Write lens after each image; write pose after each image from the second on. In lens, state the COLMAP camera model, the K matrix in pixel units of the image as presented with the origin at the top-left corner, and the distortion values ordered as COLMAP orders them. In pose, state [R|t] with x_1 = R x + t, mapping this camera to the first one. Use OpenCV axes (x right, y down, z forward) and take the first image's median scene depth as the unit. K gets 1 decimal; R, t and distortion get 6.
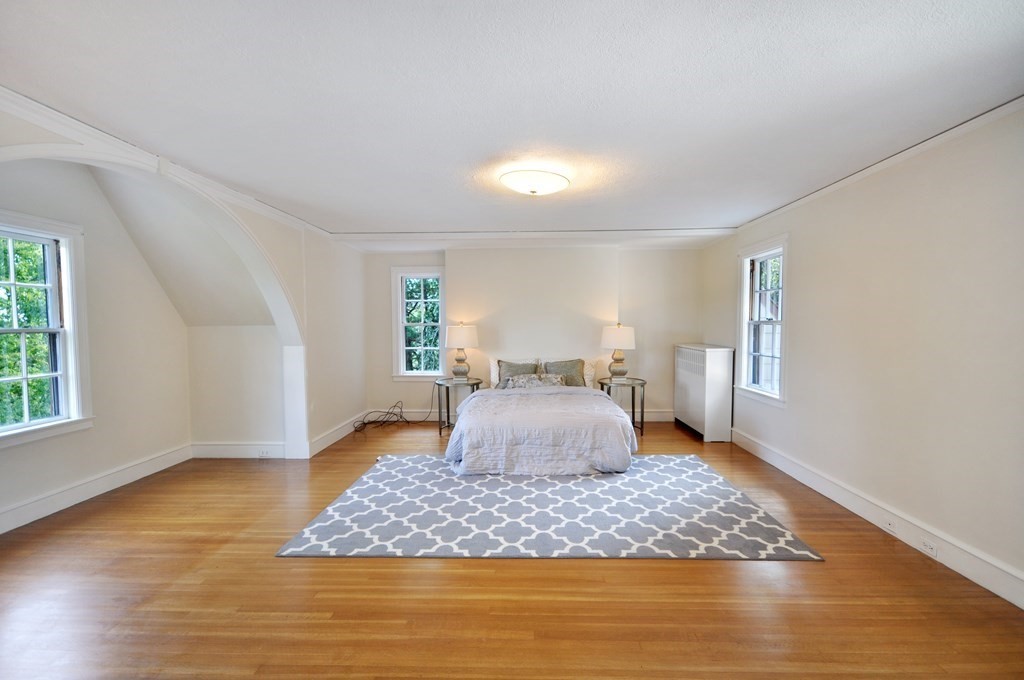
lens RADIAL K [[489.2, 0, 509.6], [0, 489.2, 369.6], [0, 0, 1]] dist [0.001678, 0.000223]
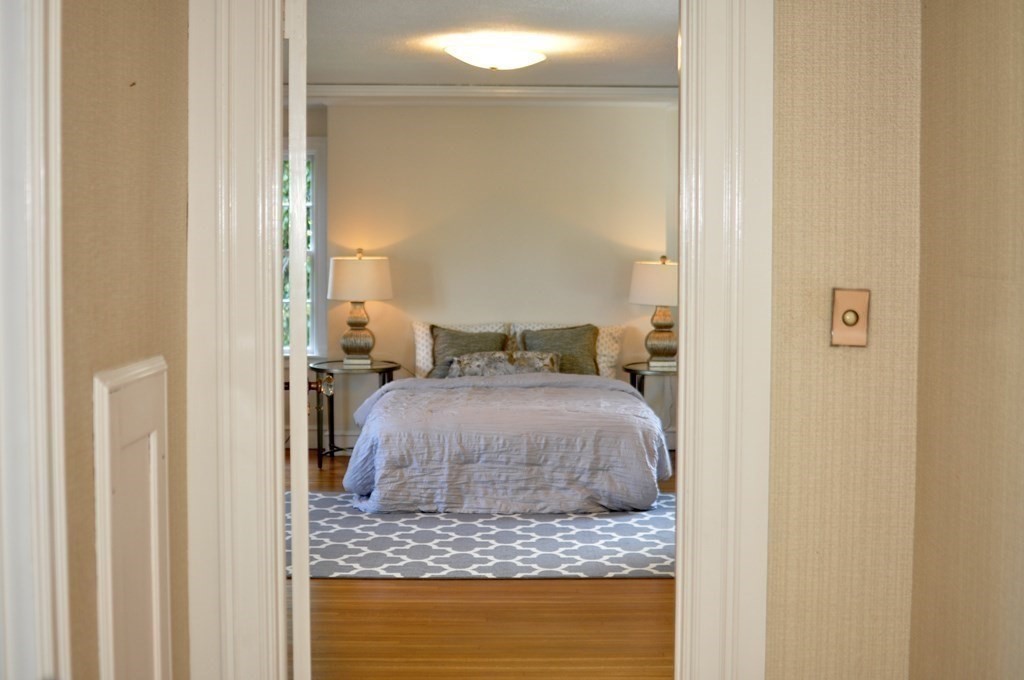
lens RADIAL K [[1520.9, 0, 512.0], [0, 1520.9, 340.0], [0, 0, 1]] dist [-0.018235, -0.005847]
pose [[0.998889, 0.008914, 0.046284, -0.017642], [-0.007801, 0.999677, -0.024179, 0.048918], [-0.046485, 0.023792, 0.998636, -0.851033]]
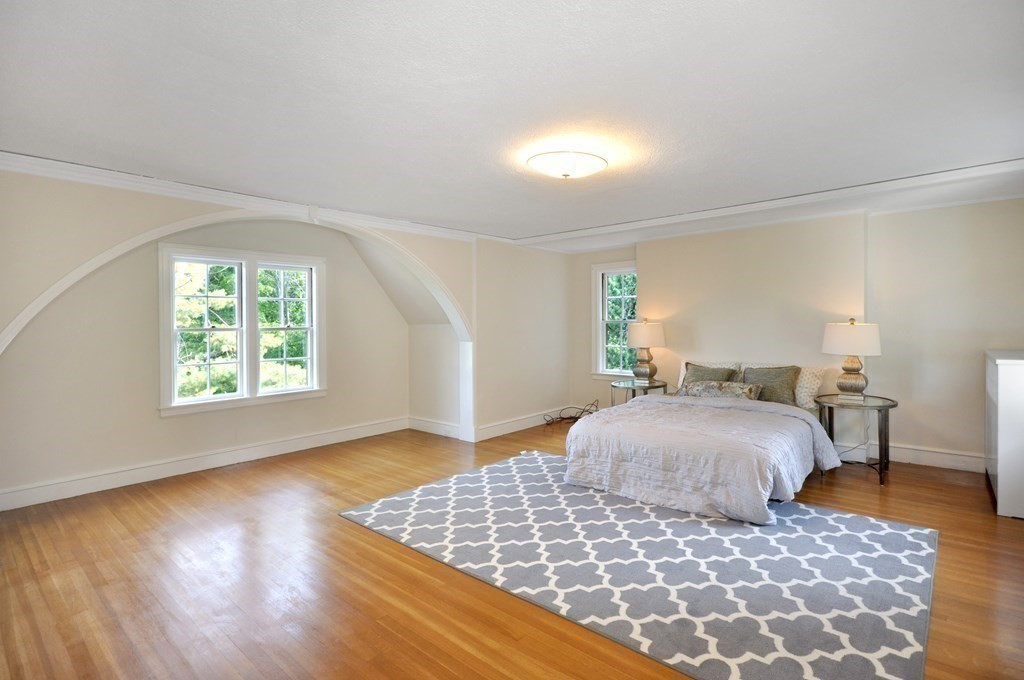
lens RADIAL K [[486.7, 0, 512.0], [0, 486.7, 340.0], [0, 0, 1]] dist [0.008111, 0.000213]
pose [[0.778303, 0.016971, -0.627660, 0.397866], [-0.049546, 0.998178, -0.034449, -0.020443], [0.625932, 0.057910, 0.777725, 0.195843]]
